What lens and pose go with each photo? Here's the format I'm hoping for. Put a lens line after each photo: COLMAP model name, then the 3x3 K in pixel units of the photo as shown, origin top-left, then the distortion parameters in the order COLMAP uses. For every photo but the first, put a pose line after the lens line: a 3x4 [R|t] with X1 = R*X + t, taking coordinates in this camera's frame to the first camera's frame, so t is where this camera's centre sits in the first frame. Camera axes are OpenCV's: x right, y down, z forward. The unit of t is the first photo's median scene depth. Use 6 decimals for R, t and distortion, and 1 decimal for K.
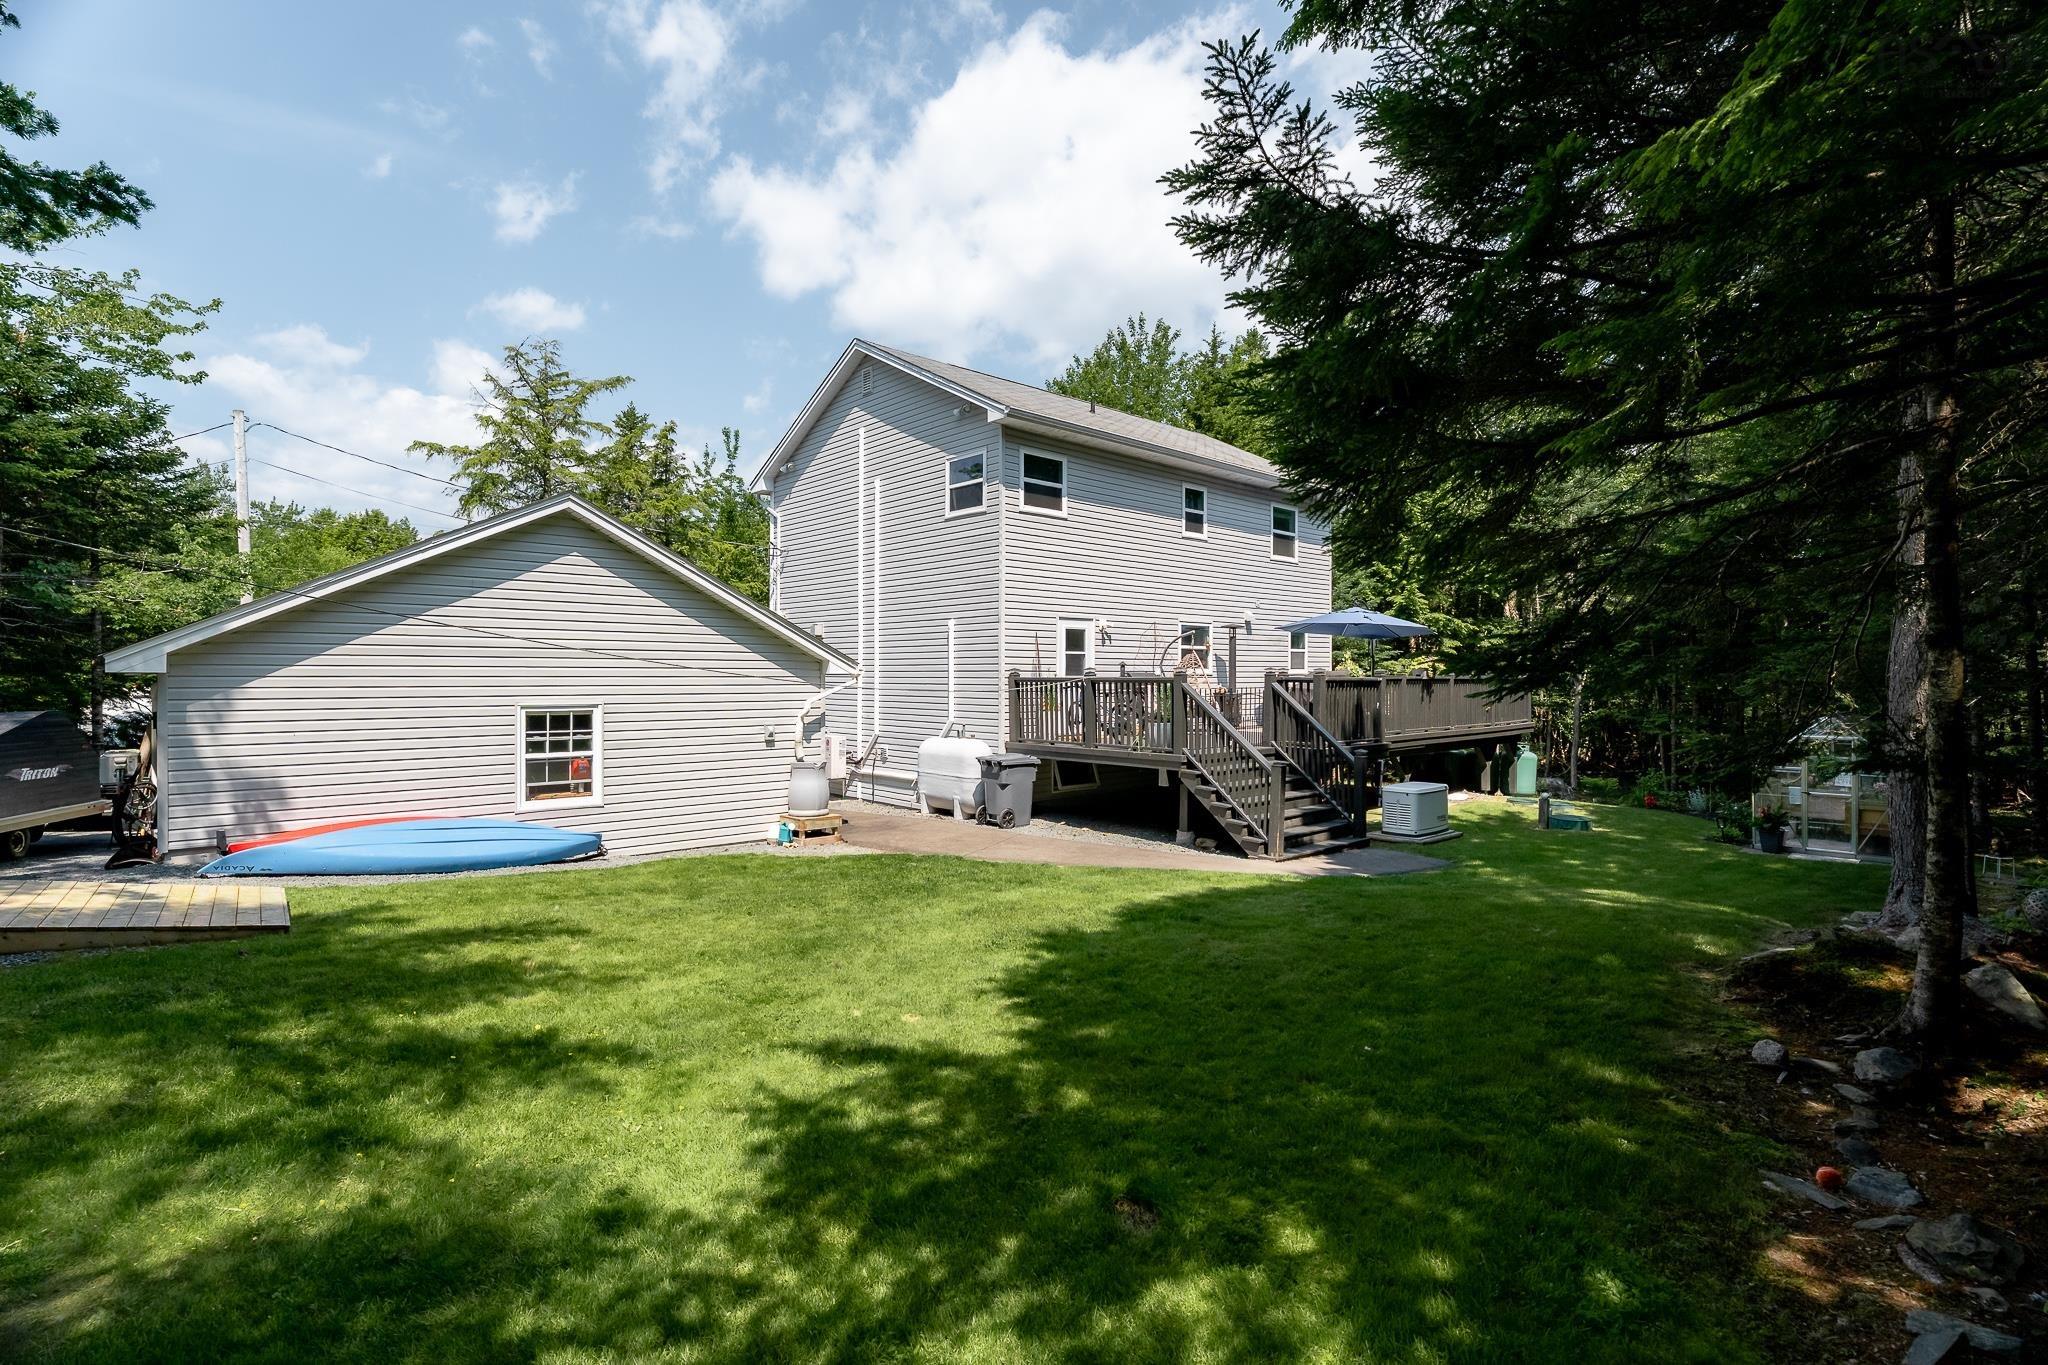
lens RADIAL K [[992.7, 0, 1030.4], [0, 992.7, 676.6], [0, 0, 1]] dist [-0.033985, -0.000099]
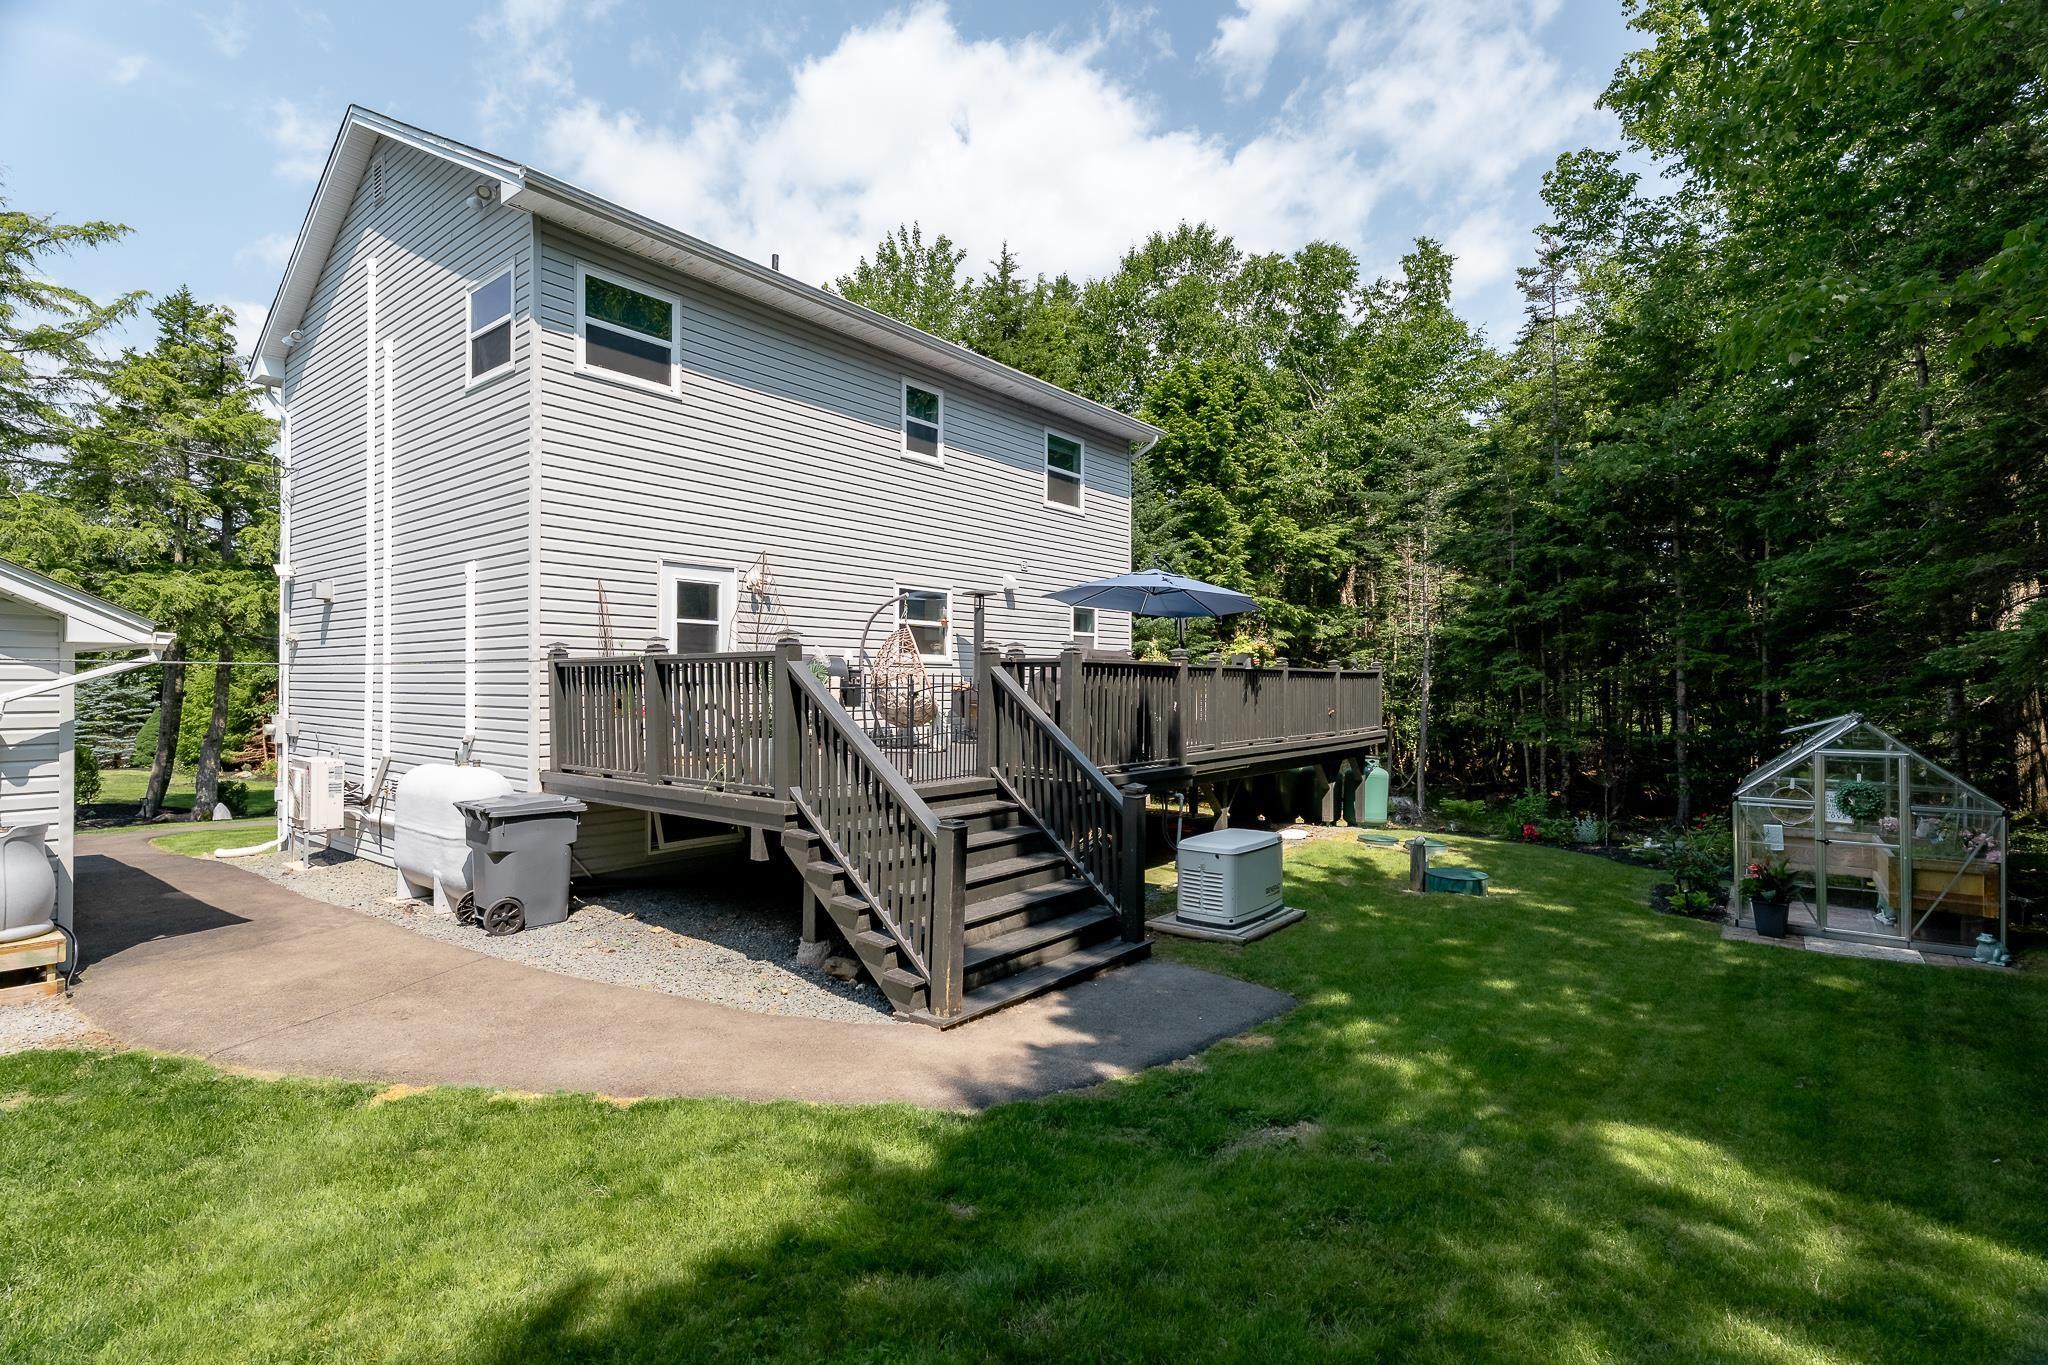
lens RADIAL K [[953.4, 0, 1024.0], [0, 953.4, 682.5], [0, 0, 1]] dist [-0.000369, 0.000147]
pose [[0.989820, 0.001585, 0.142316, 0.162122], [-0.001291, 0.999997, -0.002156, 0.014540], [-0.142319, 0.001951, 0.989819, 0.393825]]
